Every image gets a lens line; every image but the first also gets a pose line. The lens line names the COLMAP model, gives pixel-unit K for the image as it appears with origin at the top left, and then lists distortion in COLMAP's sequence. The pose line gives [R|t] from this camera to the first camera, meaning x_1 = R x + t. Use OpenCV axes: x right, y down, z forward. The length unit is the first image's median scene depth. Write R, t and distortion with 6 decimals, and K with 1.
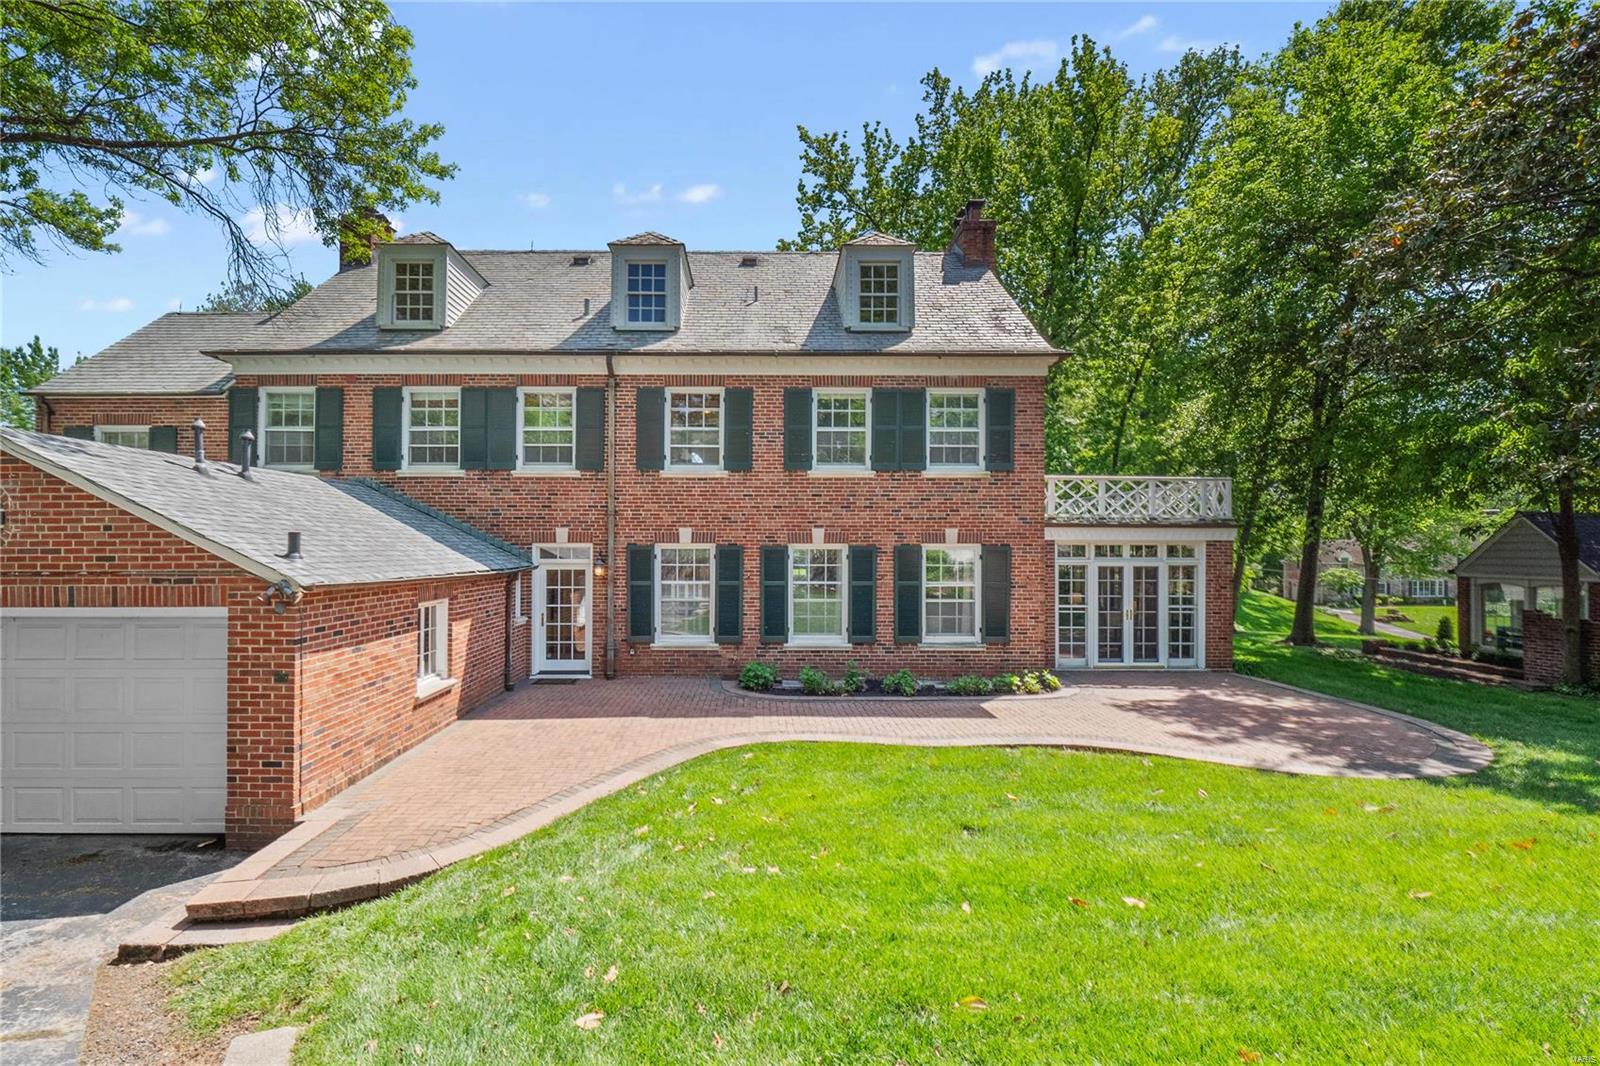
lens RADIAL K [[691.1, 0, 737.0], [0, 691.1, 550.5], [0, 0, 1]] dist [0.005338, -0.001290]
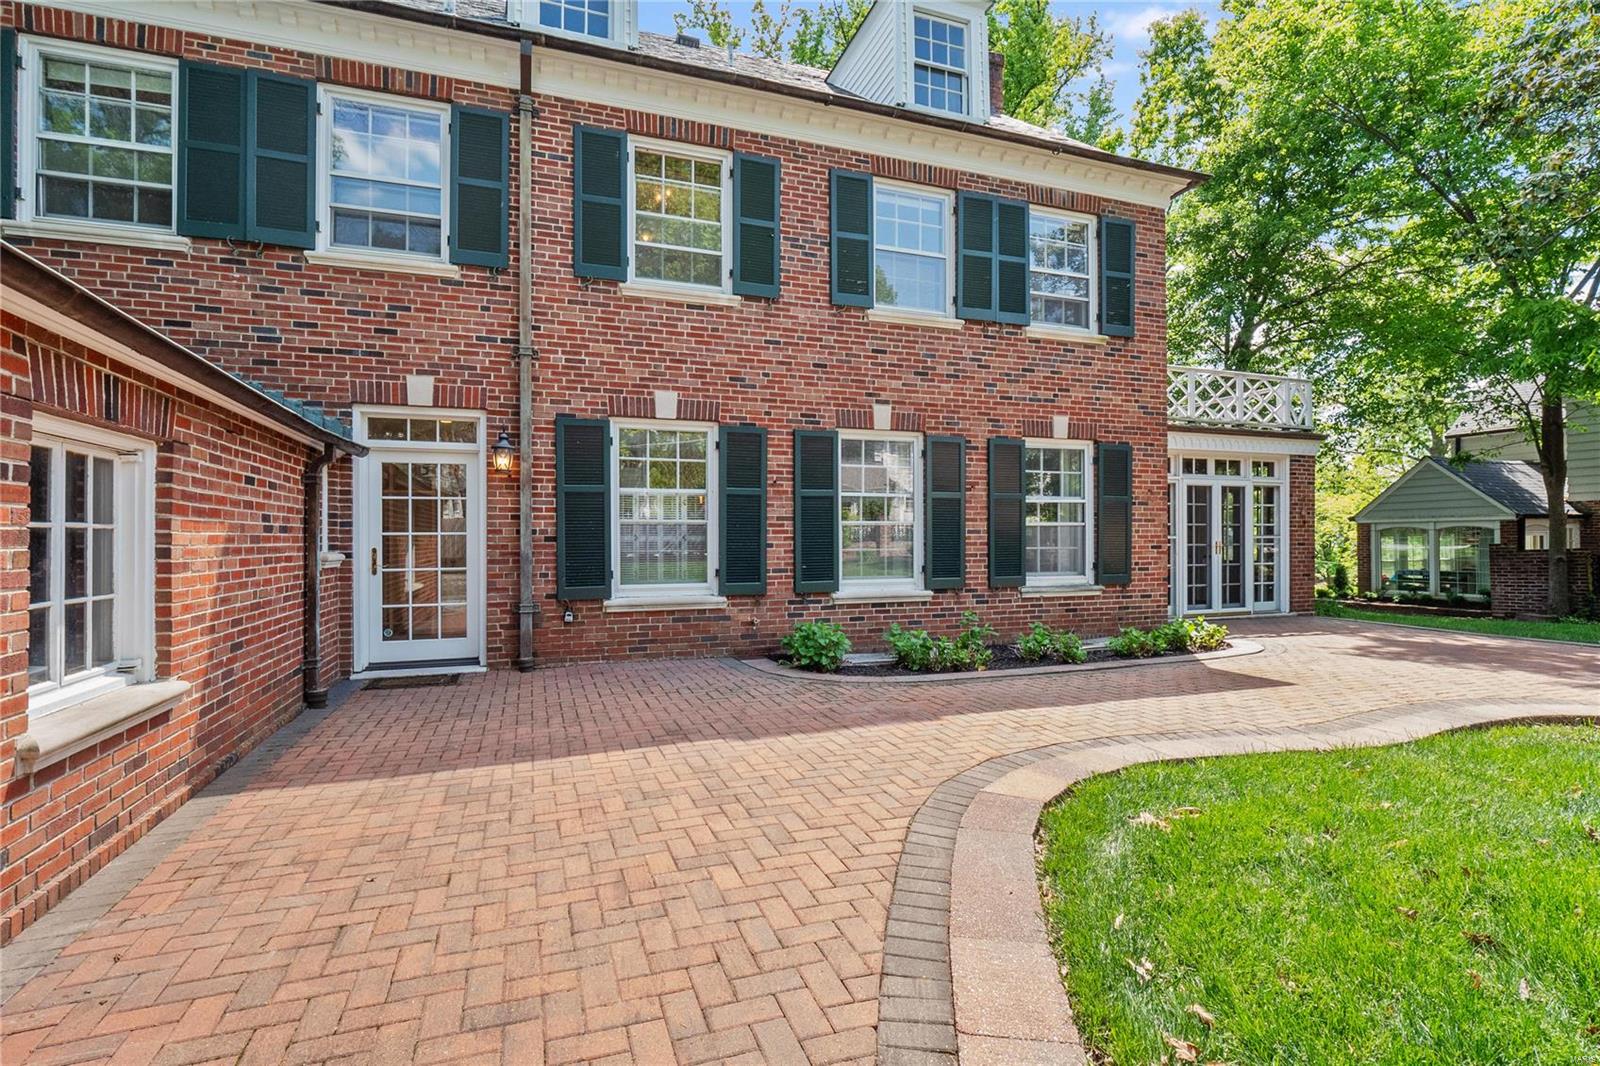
lens RADIAL K [[744.3, 0, 797.0], [0, 744.3, 538.1], [0, 0, 1]] dist [-0.012290, -0.000634]
pose [[0.943865, -0.004811, 0.330297, -0.173160], [0.002602, 0.999971, 0.007130, 0.081611], [-0.330322, -0.005870, 0.943850, 0.399699]]
